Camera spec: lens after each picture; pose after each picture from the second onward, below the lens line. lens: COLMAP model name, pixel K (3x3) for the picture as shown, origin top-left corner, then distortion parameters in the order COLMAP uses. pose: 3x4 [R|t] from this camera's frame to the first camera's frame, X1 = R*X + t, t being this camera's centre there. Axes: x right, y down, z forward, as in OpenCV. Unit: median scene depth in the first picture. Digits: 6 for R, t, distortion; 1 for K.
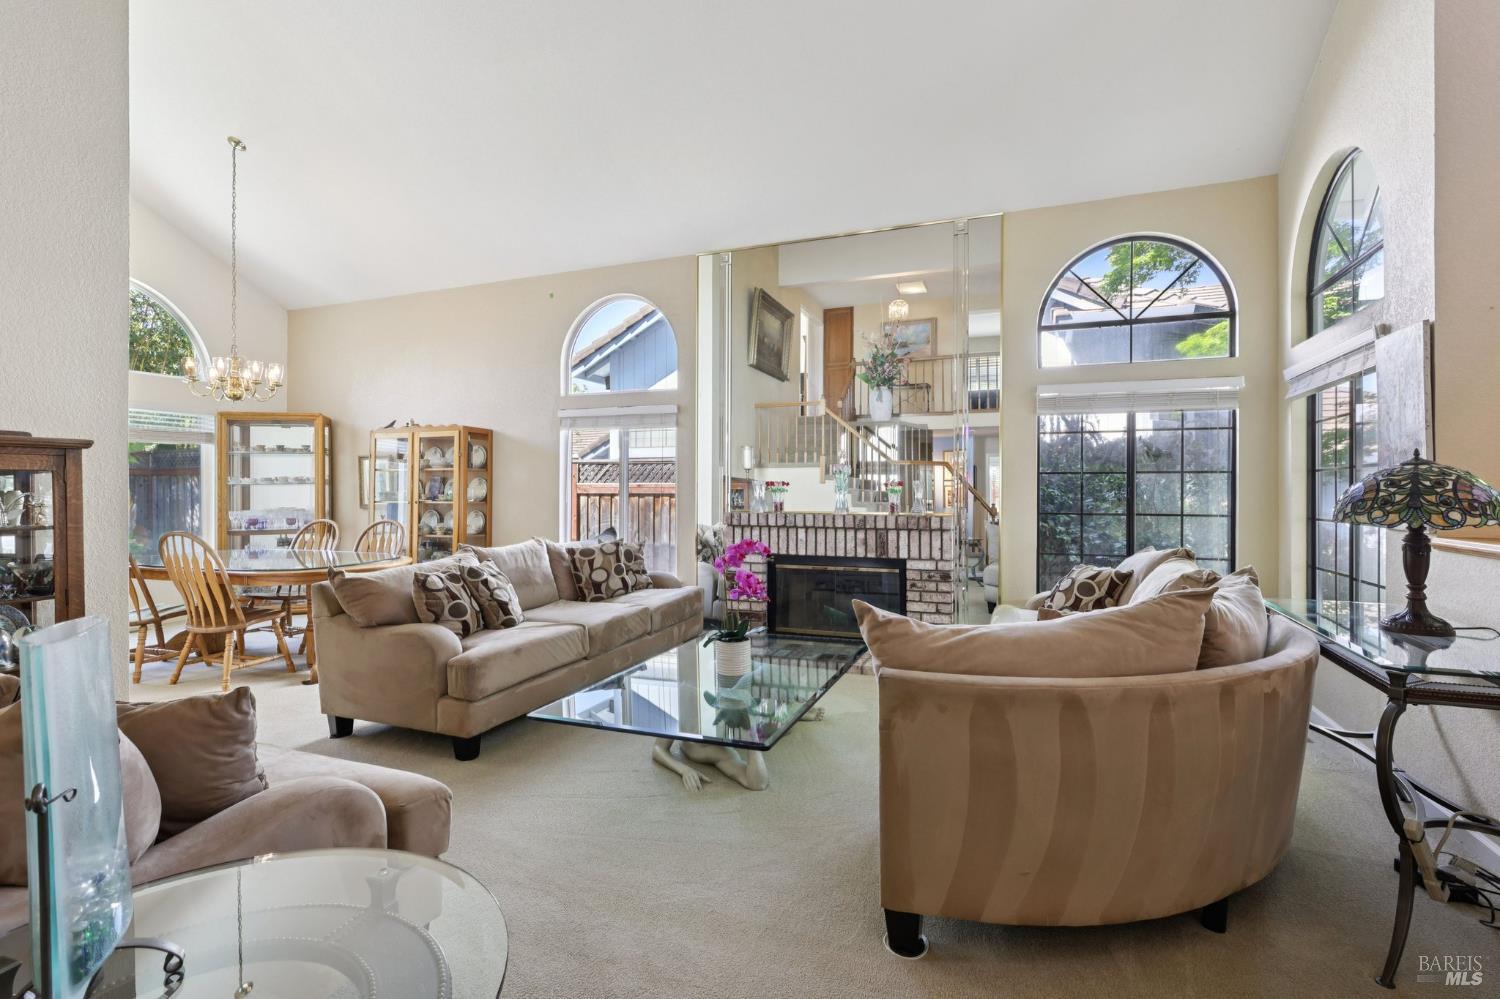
lens RADIAL K [[693.8, 0, 758.2], [0, 693.8, 494.1], [0, 0, 1]] dist [0.002361, -0.000909]
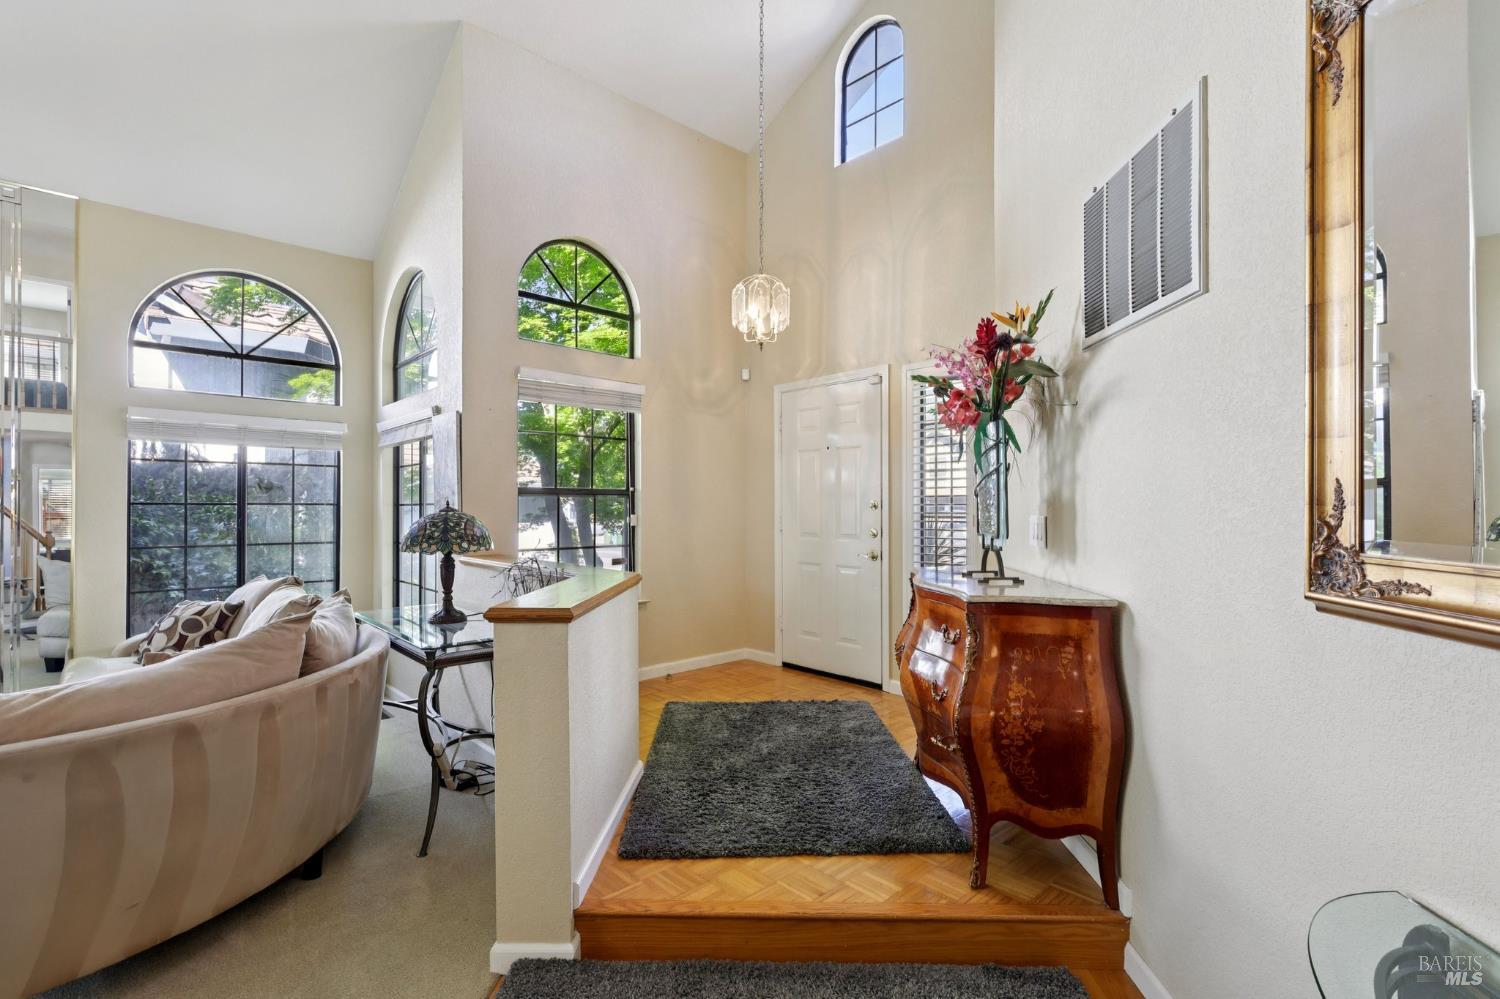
lens RADIAL K [[693.8, 0, 750.8], [0, 693.8, 501.6], [0, 0, 1]] dist [0.002361, -0.000909]
pose [[0.430310, 0.006082, 0.902661, -0.084179], [0.004422, 0.999951, -0.008846, -0.028947], [-0.902671, 0.007798, 0.430262, -0.154155]]
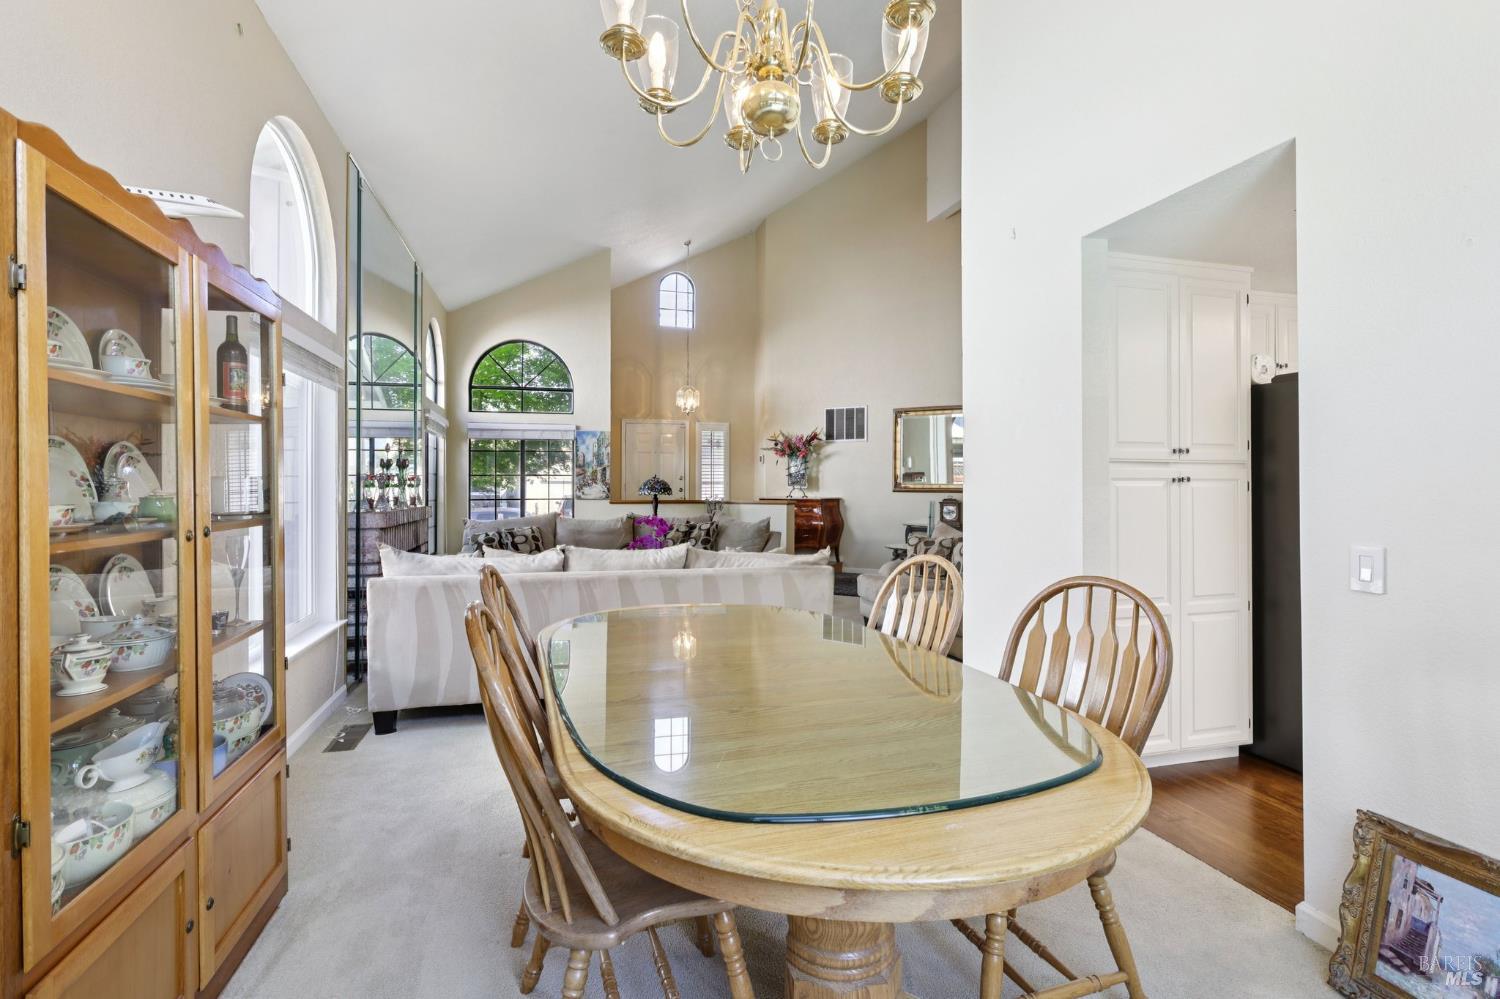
lens RADIAL K [[693.8, 0, 750.3], [0, 693.8, 489.9], [0, 0, 1]] dist [0.002361, -0.000909]
pose [[-0.605061, -0.008378, 0.796135, -1.395152], [-0.001262, 0.999953, 0.009563, -0.011989], [-0.796178, 0.004782, -0.605043, 1.723889]]
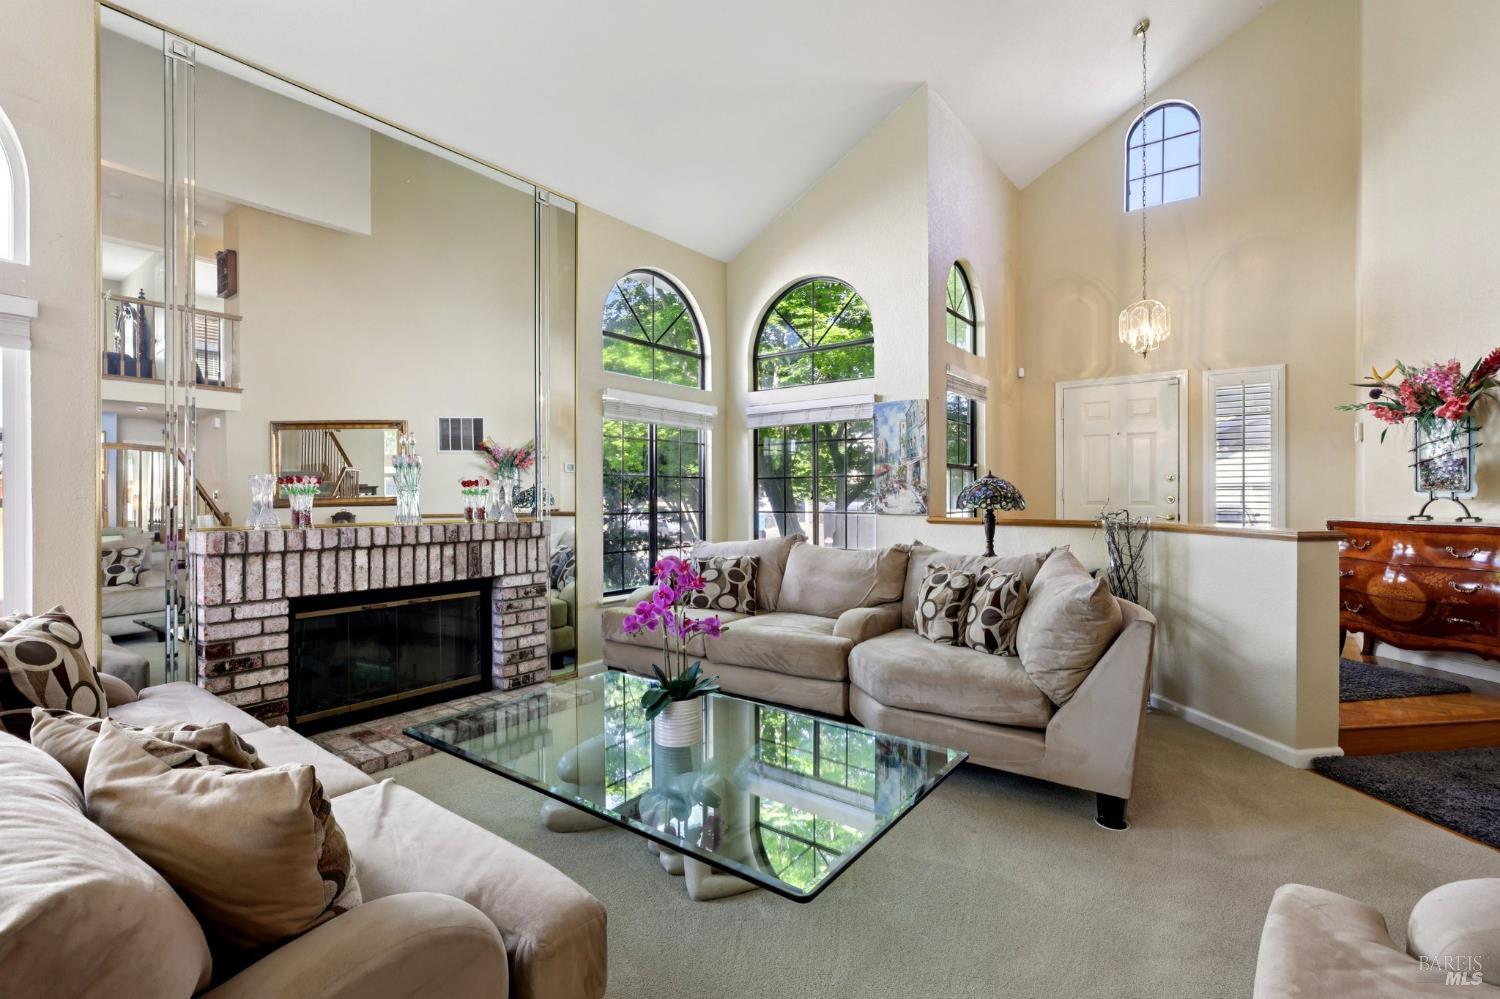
lens RADIAL K [[693.8, 0, 750.5], [0, 693.8, 492.9], [0, 0, 1]] dist [0.002361, -0.000909]
pose [[0.262355, -0.003543, 0.964965, -0.677213], [0.003461, 0.999990, 0.002731, -0.006471], [-0.964965, 0.002623, 0.262365, 0.693370]]
